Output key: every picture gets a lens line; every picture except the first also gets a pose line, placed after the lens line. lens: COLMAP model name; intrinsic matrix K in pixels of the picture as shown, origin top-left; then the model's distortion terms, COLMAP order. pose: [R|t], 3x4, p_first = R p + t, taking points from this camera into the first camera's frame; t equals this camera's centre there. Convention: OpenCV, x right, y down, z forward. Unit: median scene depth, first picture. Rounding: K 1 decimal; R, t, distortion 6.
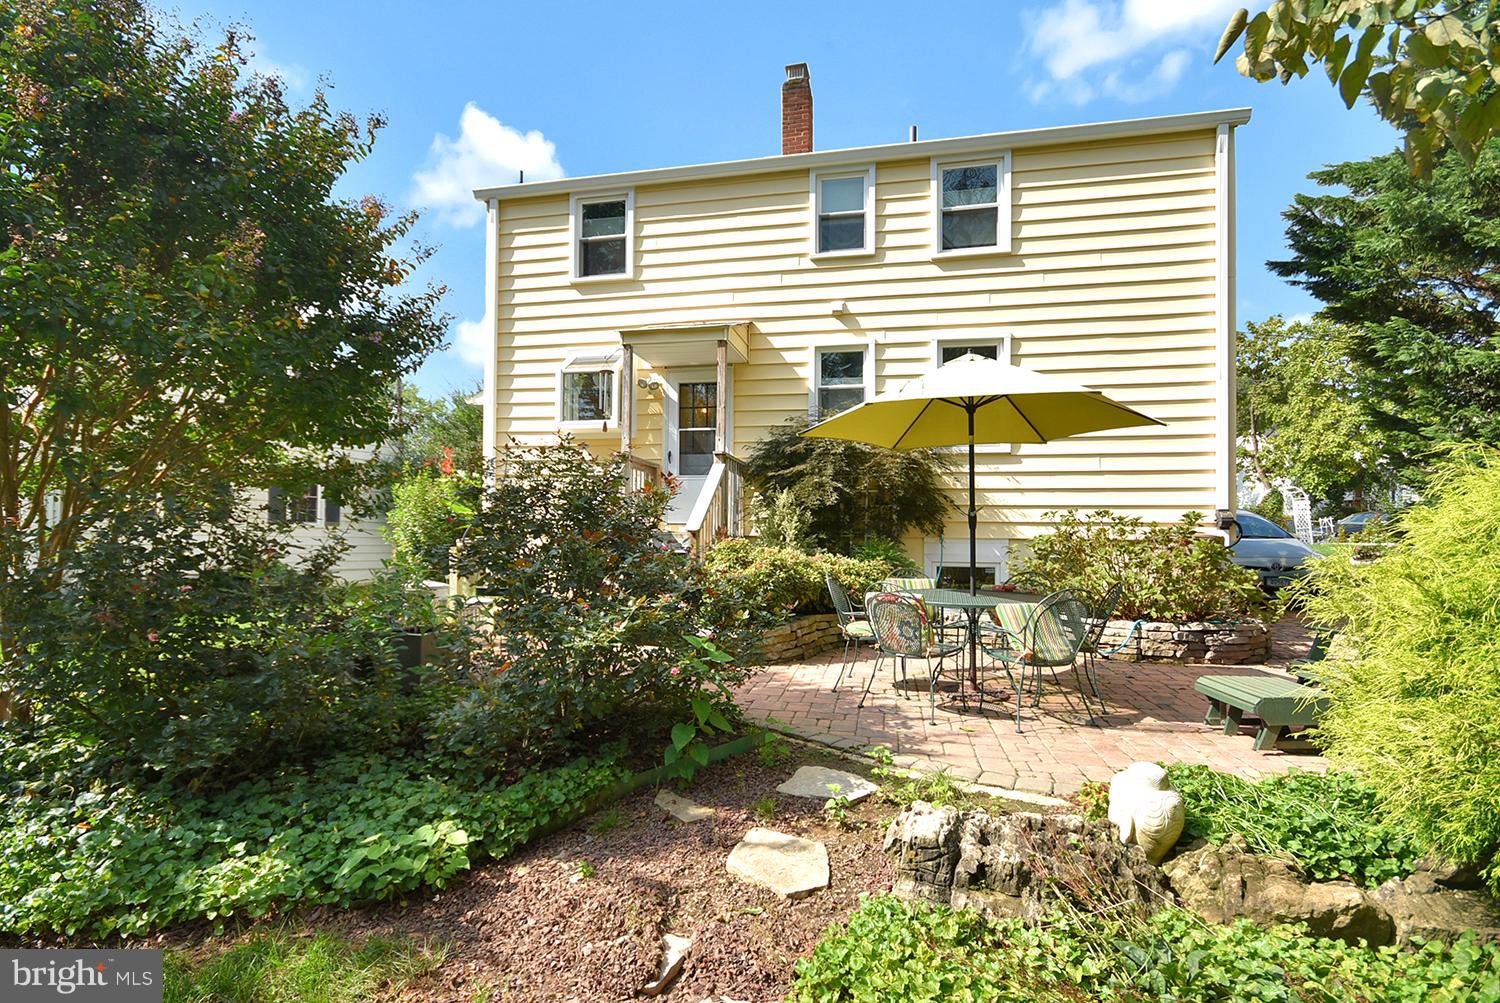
lens RADIAL K [[908.0, 0, 700.6], [0, 908.0, 476.6], [0, 0, 1]] dist [-0.001942, 0.026808]
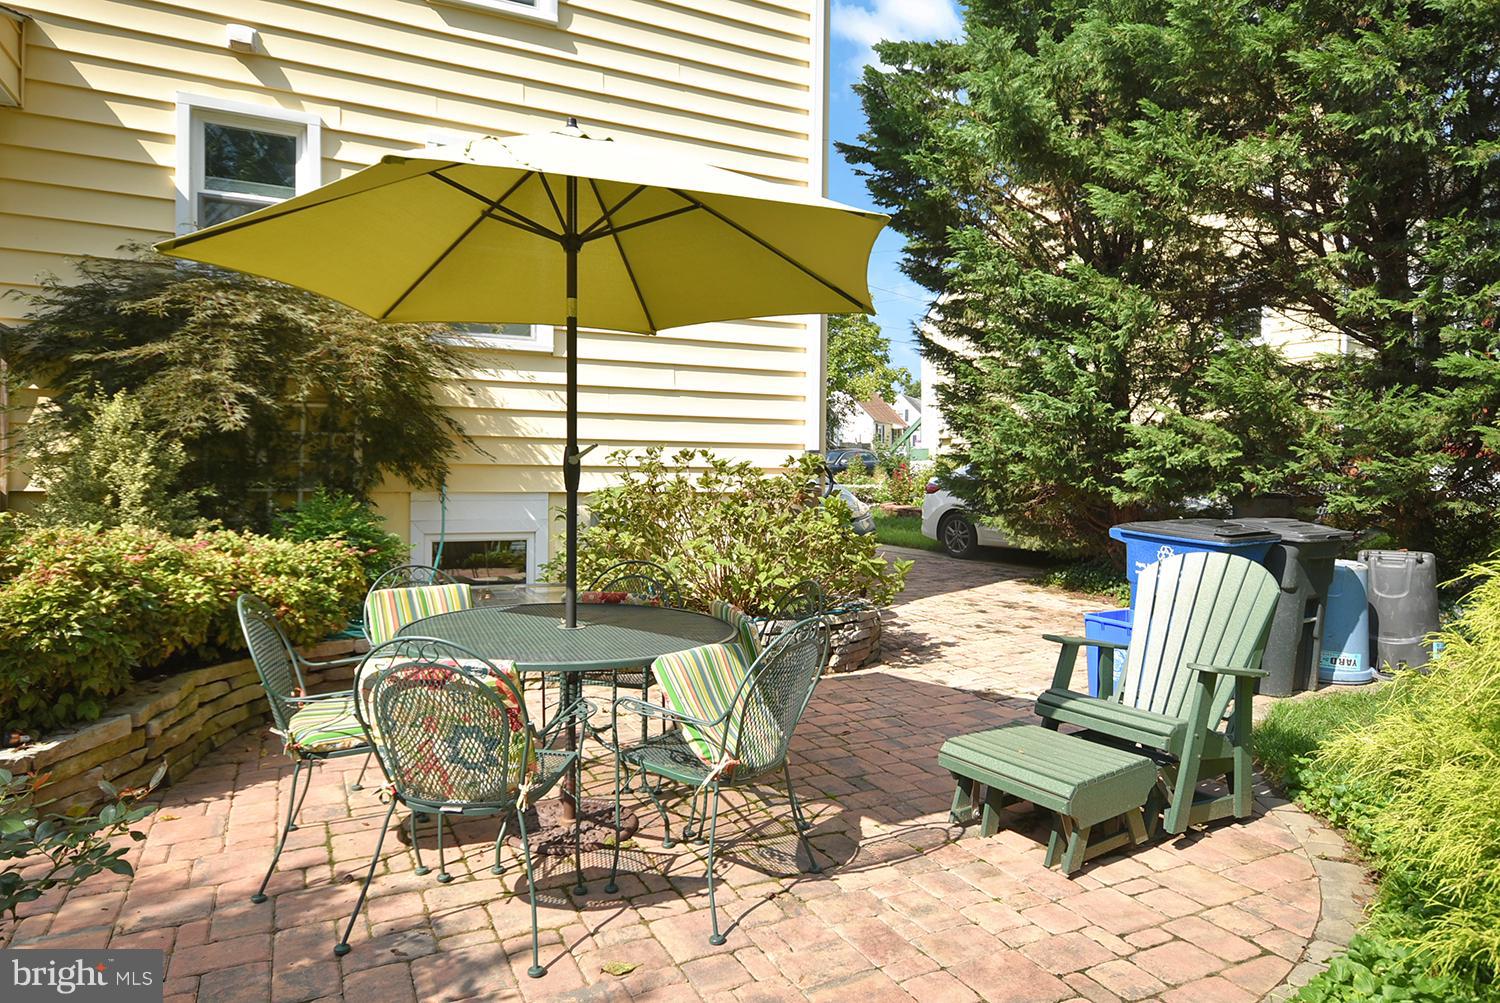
lens RADIAL K [[908.0, 0, 700.6], [0, 908.0, 476.6], [0, 0, 1]] dist [-0.001942, 0.026808]
pose [[0.789422, -0.004108, 0.613837, 0.042872], [-0.048140, 0.996483, 0.068580, 0.010535], [-0.611960, -0.083689, 0.786448, 0.458030]]
